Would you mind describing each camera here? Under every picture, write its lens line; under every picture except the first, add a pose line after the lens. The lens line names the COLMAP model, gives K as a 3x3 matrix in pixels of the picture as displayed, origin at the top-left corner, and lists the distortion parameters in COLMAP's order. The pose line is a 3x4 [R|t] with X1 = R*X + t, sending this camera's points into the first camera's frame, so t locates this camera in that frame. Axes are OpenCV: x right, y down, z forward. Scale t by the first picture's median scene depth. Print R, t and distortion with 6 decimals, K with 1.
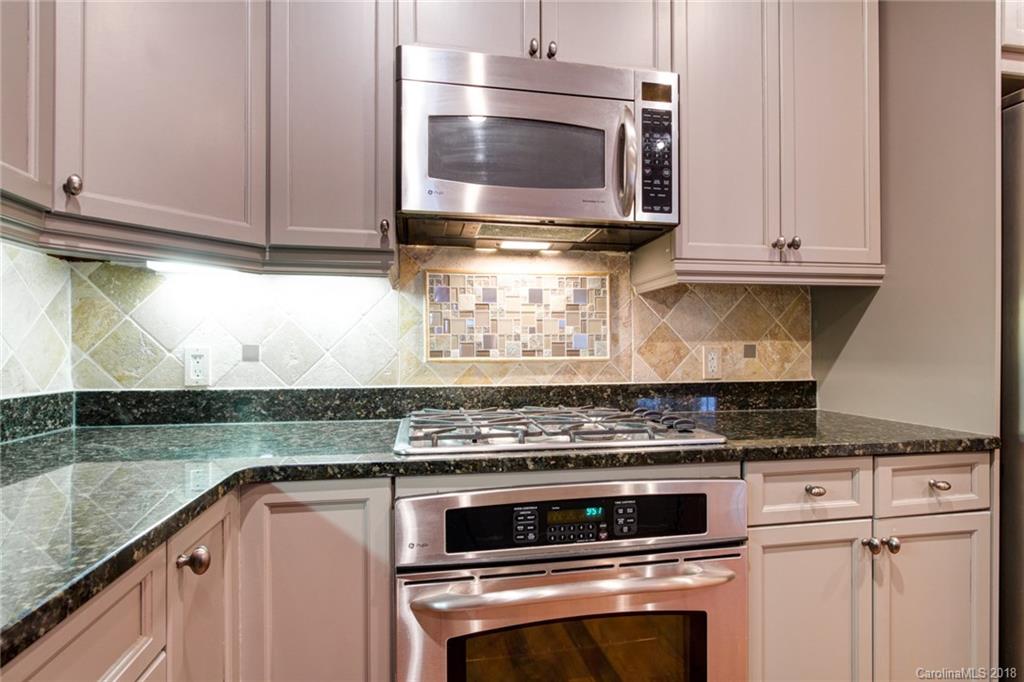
lens RADIAL K [[531.1, 0, 508.1], [0, 531.1, 347.1], [0, 0, 1]] dist [0.000159, -0.001883]
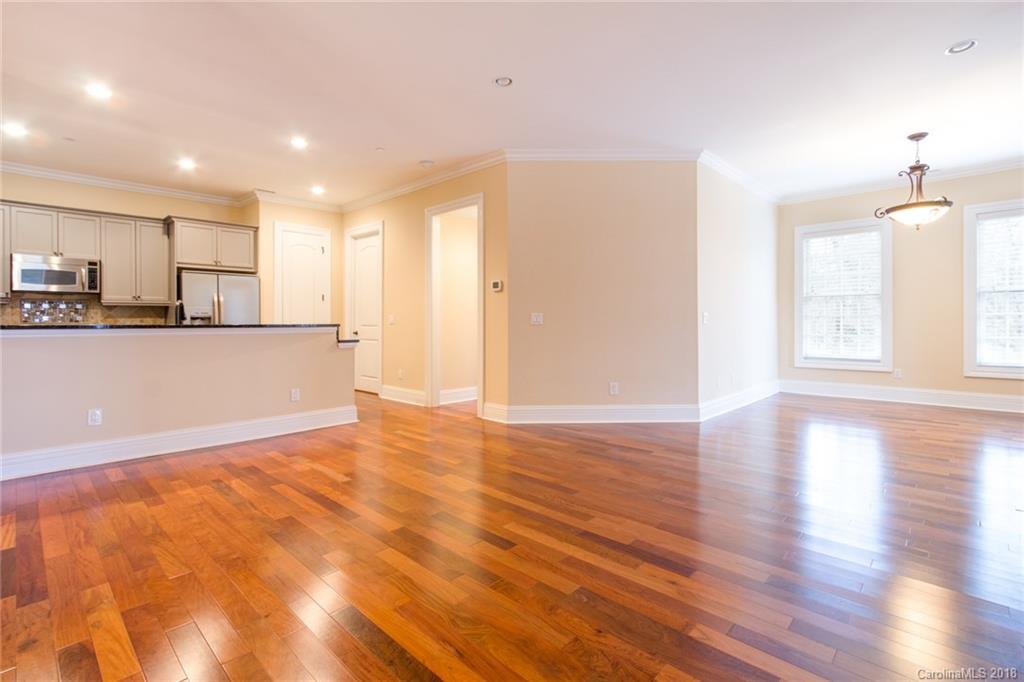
lens RADIAL K [[489.3, 0, 510.7], [0, 489.3, 323.1], [0, 0, 1]] dist [0.010826, 0.002773]
pose [[0.822133, -0.006349, 0.569260, 0.834279], [-0.000541, 0.999929, 0.011934, -0.026876], [-0.569296, -0.010120, 0.822071, -4.636501]]
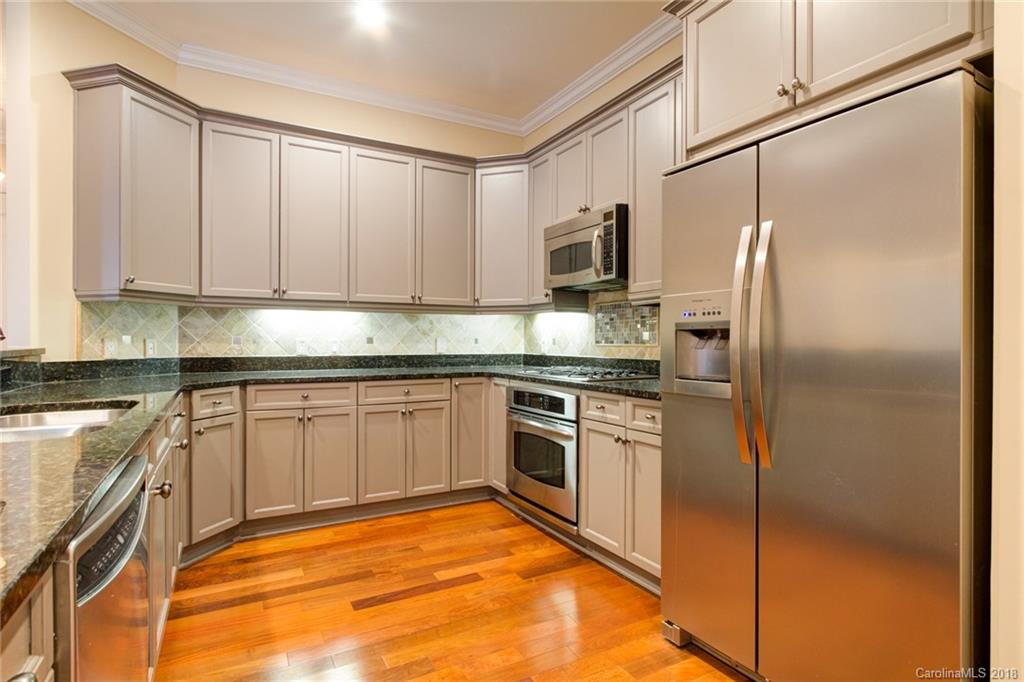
lens RADIAL K [[531.1, 0, 513.6], [0, 531.1, 342.8], [0, 0, 1]] dist [0.000159, -0.001883]
pose [[0.307617, 0.007156, -0.951483, 2.184807], [0.005053, 0.999945, 0.009154, -0.008045], [0.951497, -0.007623, 0.307564, 0.010715]]
